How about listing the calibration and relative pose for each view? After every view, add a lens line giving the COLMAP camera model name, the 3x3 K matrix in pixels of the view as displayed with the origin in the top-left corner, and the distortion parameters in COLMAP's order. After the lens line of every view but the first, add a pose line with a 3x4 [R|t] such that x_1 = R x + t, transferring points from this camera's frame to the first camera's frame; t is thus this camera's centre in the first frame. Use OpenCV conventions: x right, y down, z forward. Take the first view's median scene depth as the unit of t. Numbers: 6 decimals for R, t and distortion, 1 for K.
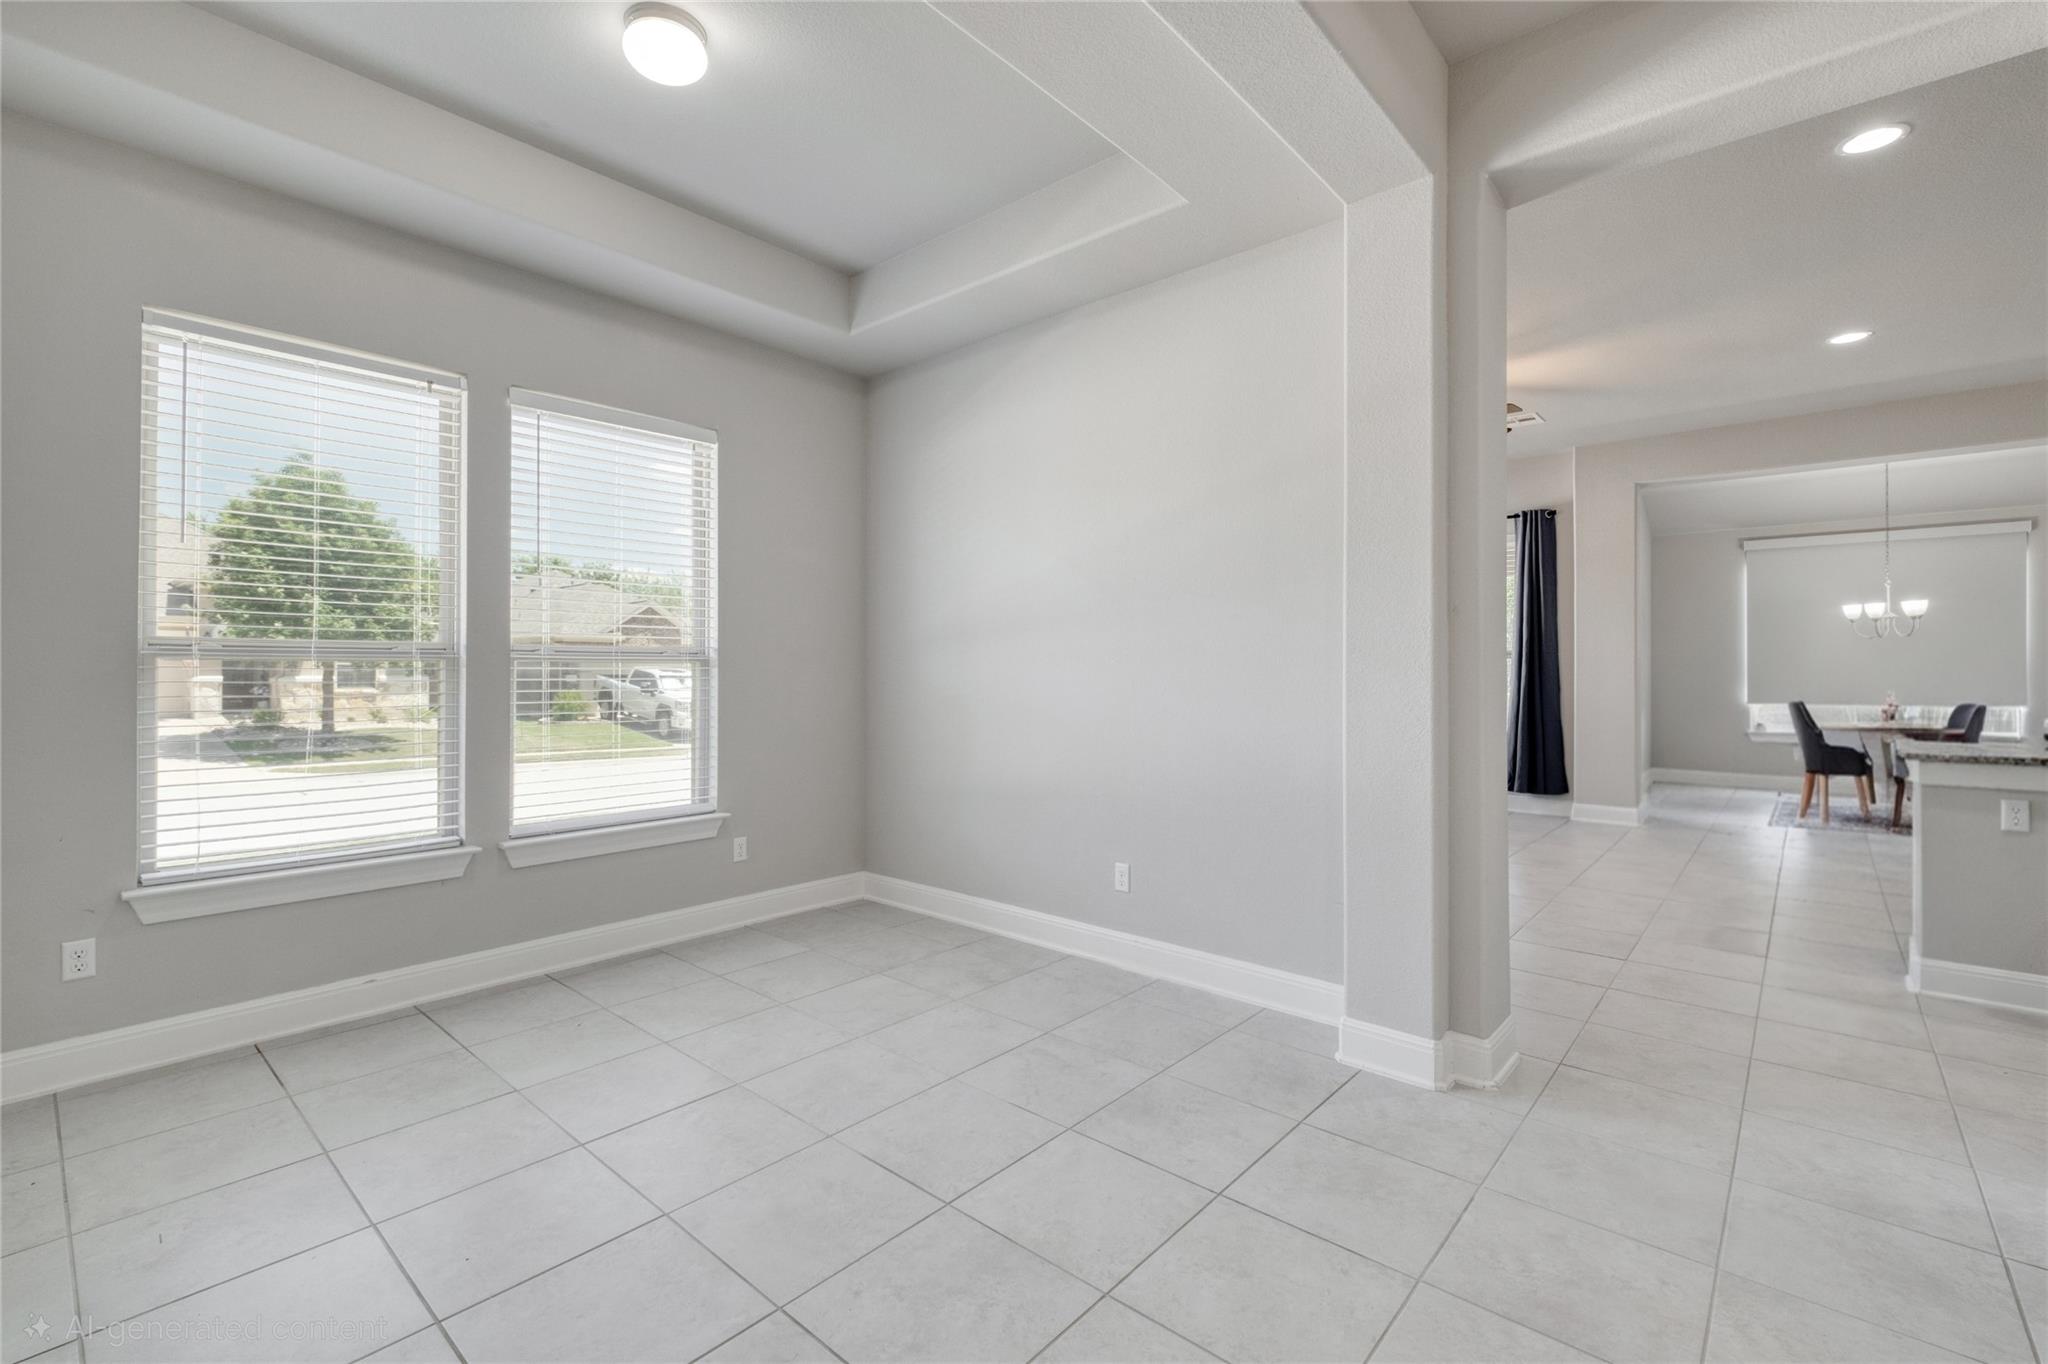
lens RADIAL K [[886.2, 0, 1014.1], [0, 886.2, 664.1], [0, 0, 1]] dist [0.000440, 0.000219]
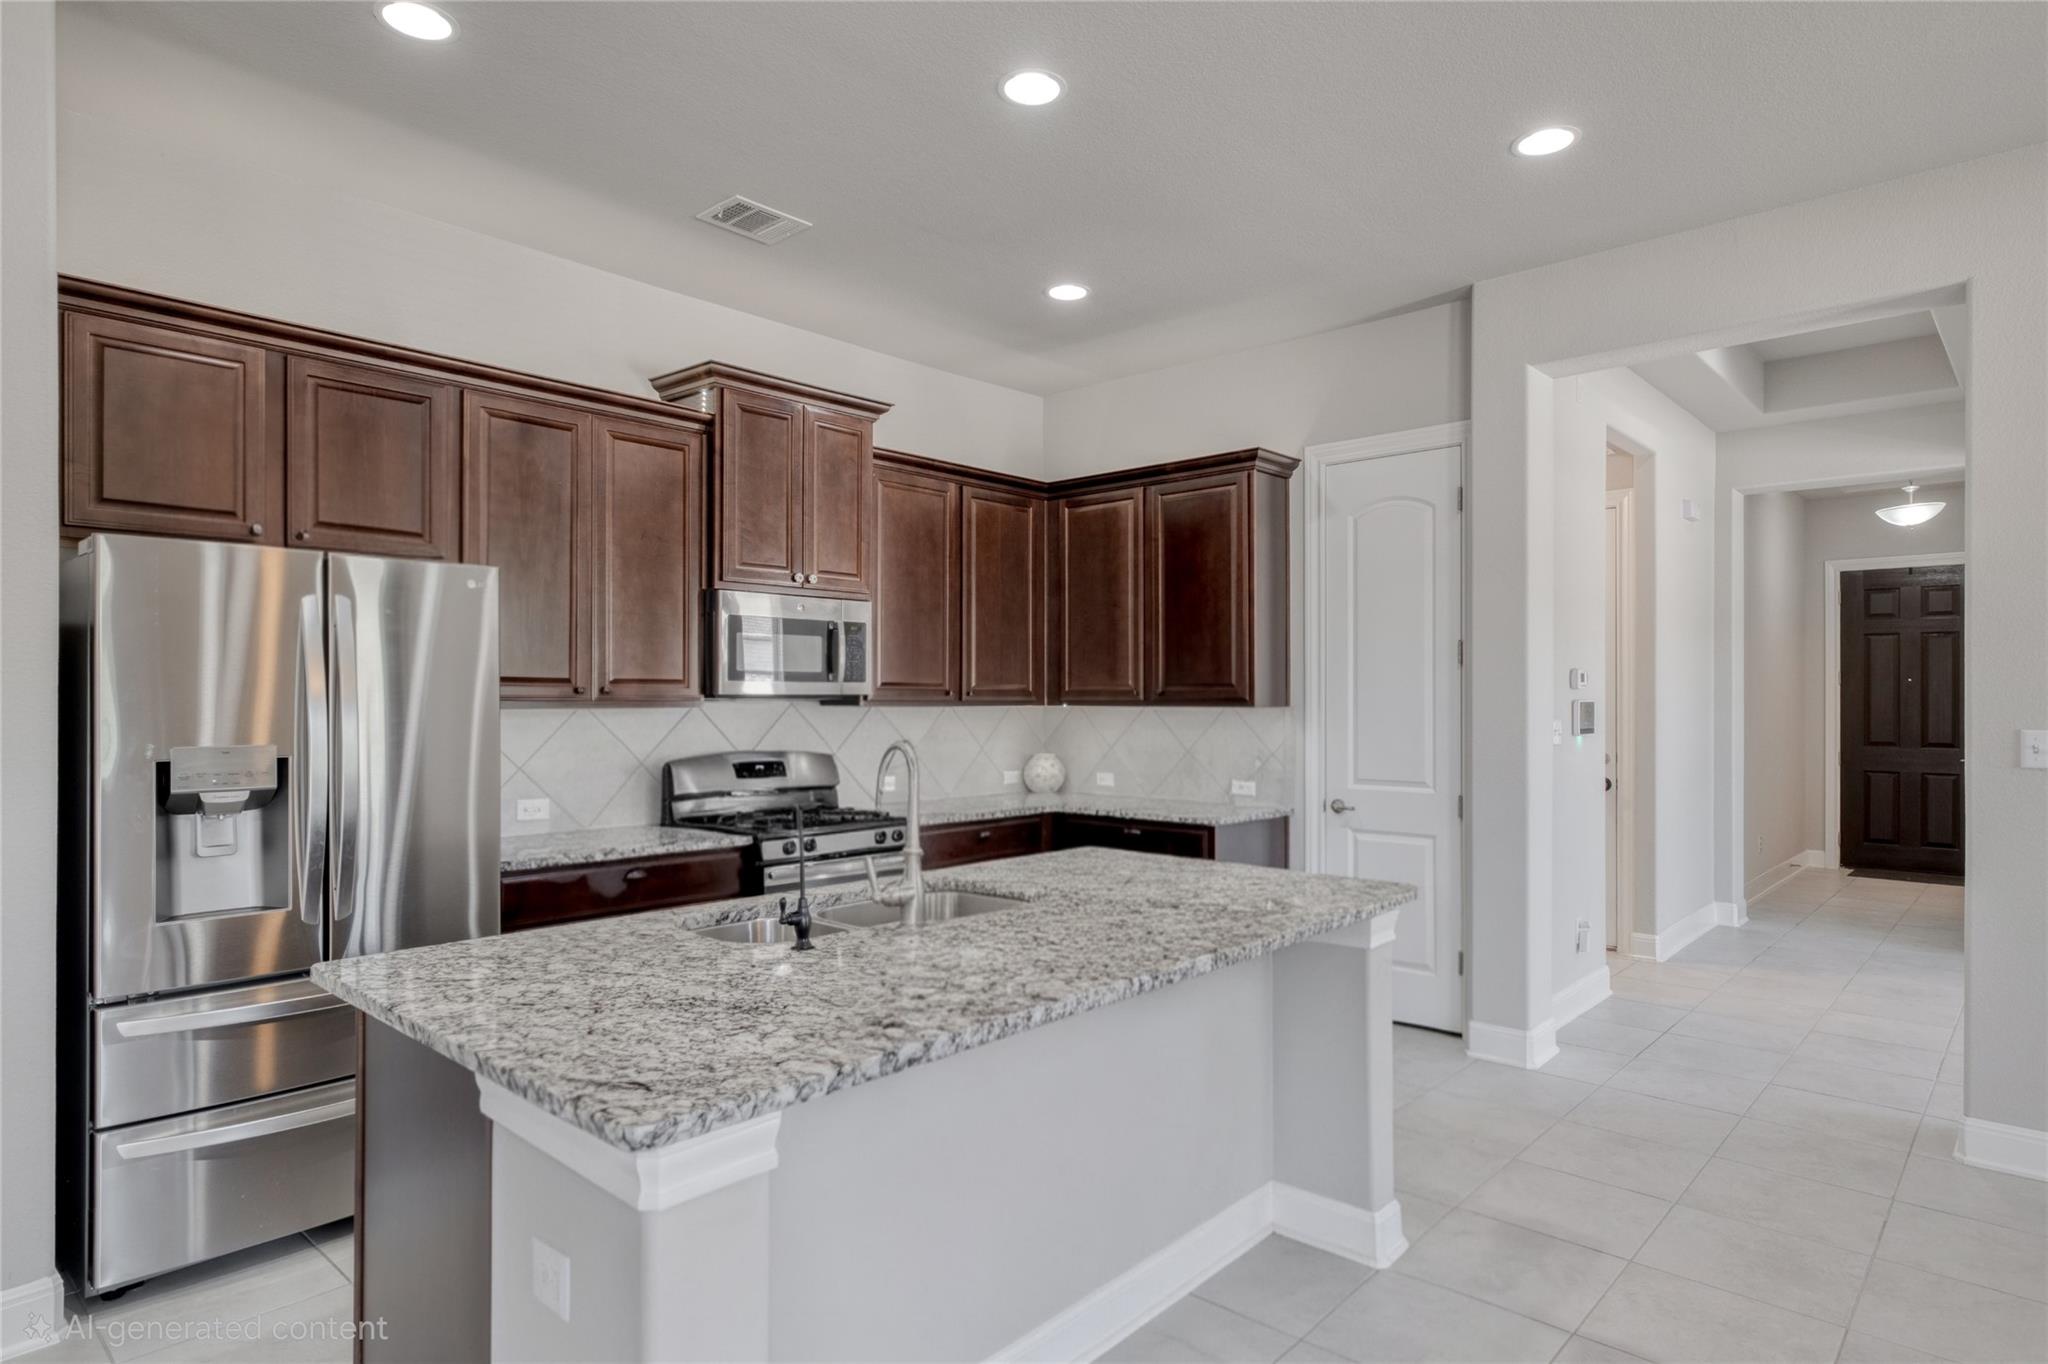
lens RADIAL K [[1139.2, 0, 1022.1], [0, 1139.2, 692.3], [0, 0, 1]] dist [0.005011, 0.002033]
pose [[-0.999923, -0.004924, 0.011431, 0.551664], [-0.005039, 0.999937, -0.010052, -0.017720], [-0.011381, -0.010109, -0.999884, 0.795895]]
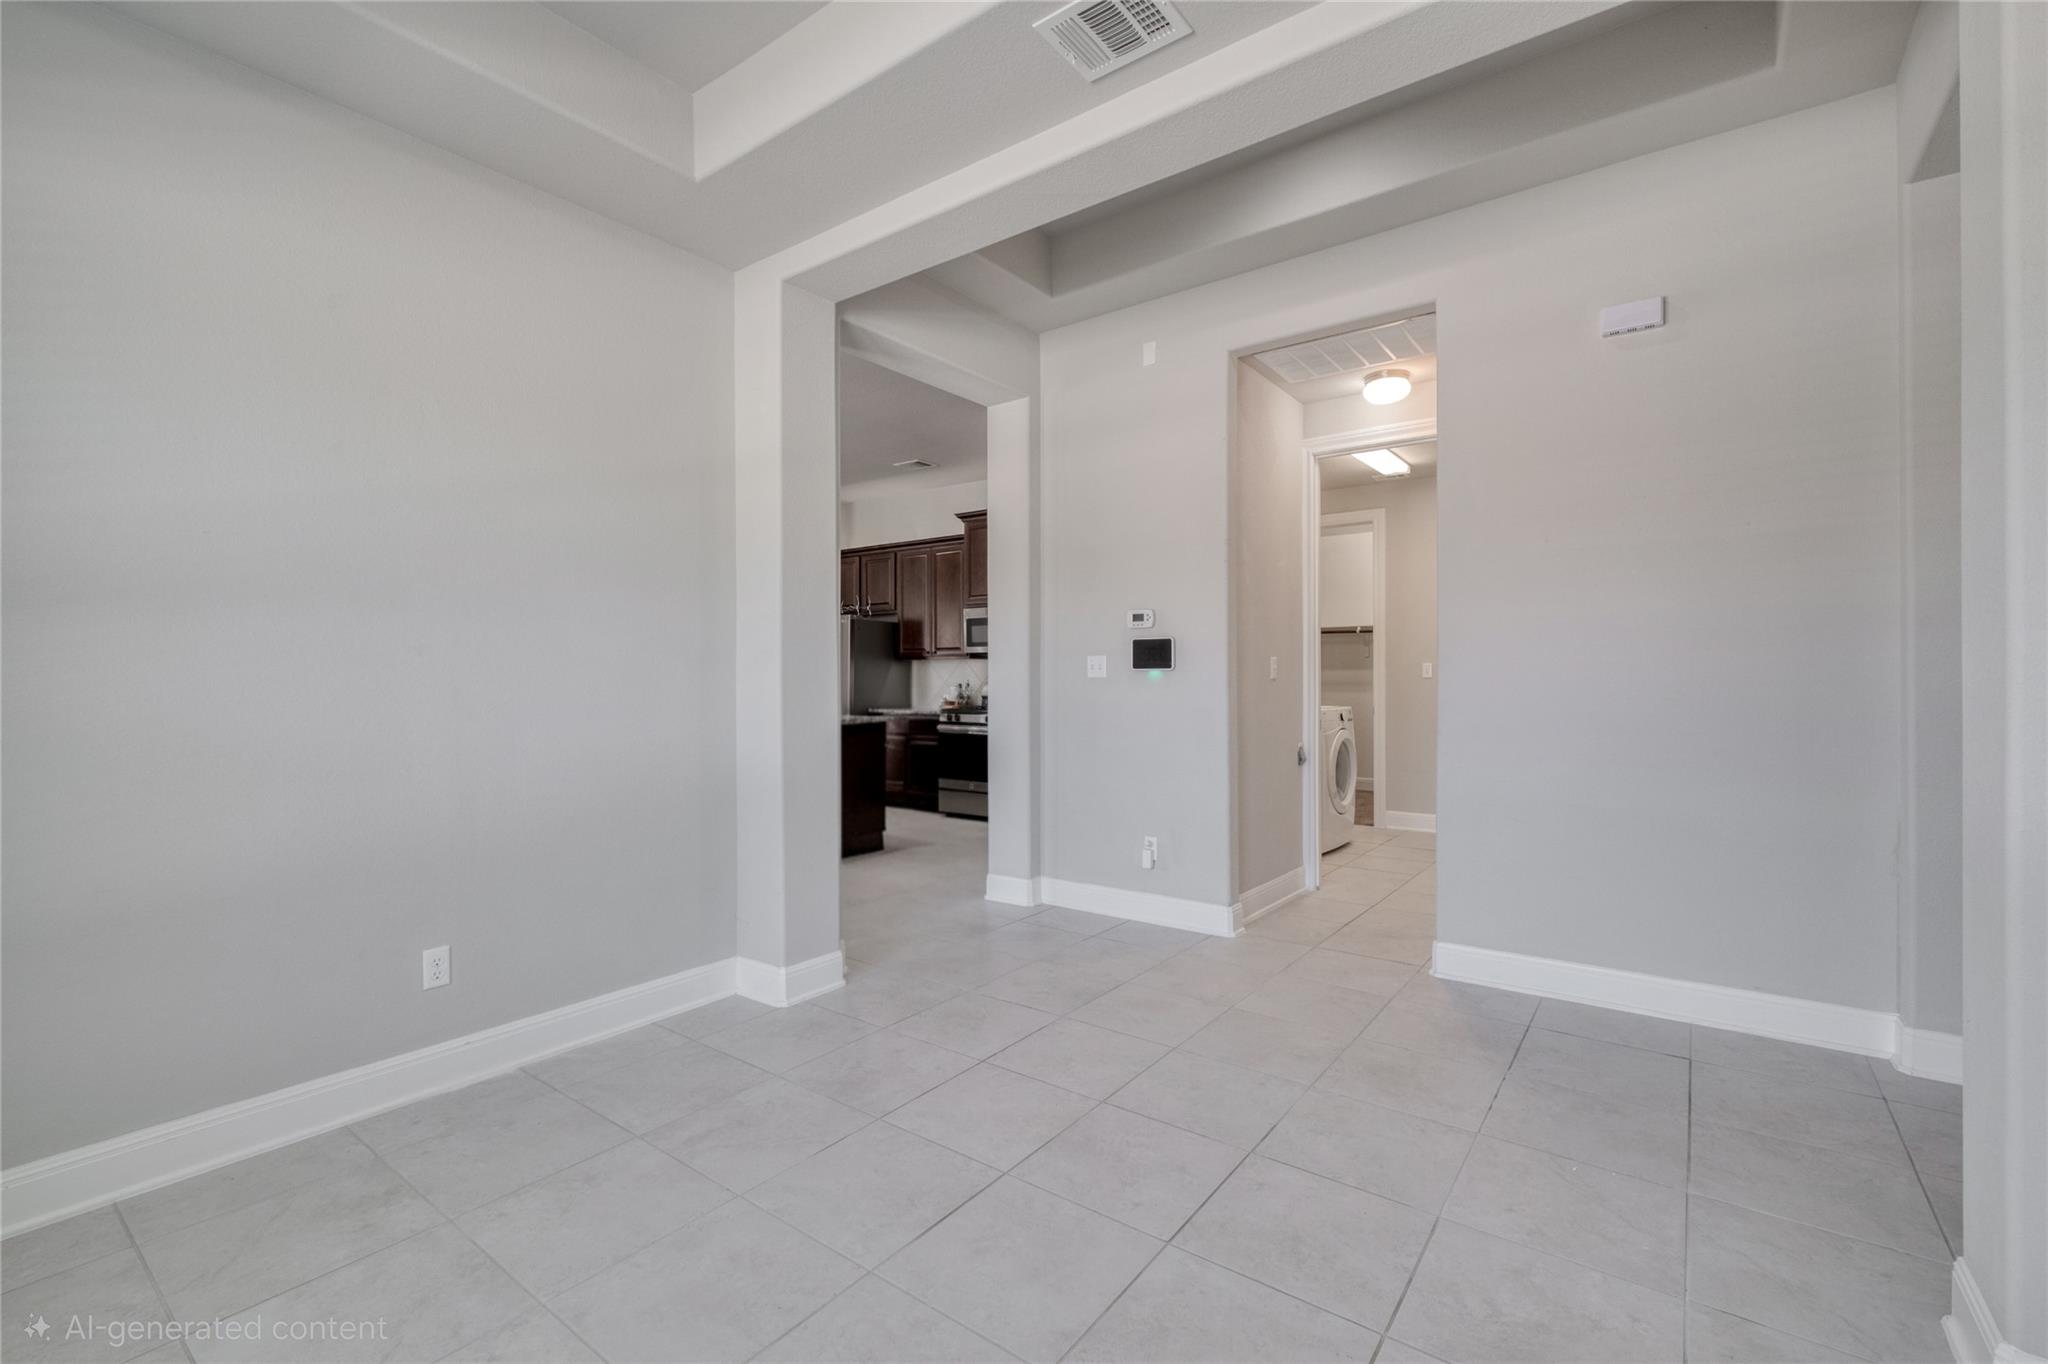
lens RADIAL K [[890.0, 0, 1030.1], [0, 890.0, 678.4], [0, 0, 1]] dist [-0.001347, -0.000978]
pose [[-0.087016, -0.006675, 0.996185, -0.294224], [-0.004055, 0.999972, 0.006346, 0.000450], [-0.996199, -0.003487, -0.087040, 0.273528]]
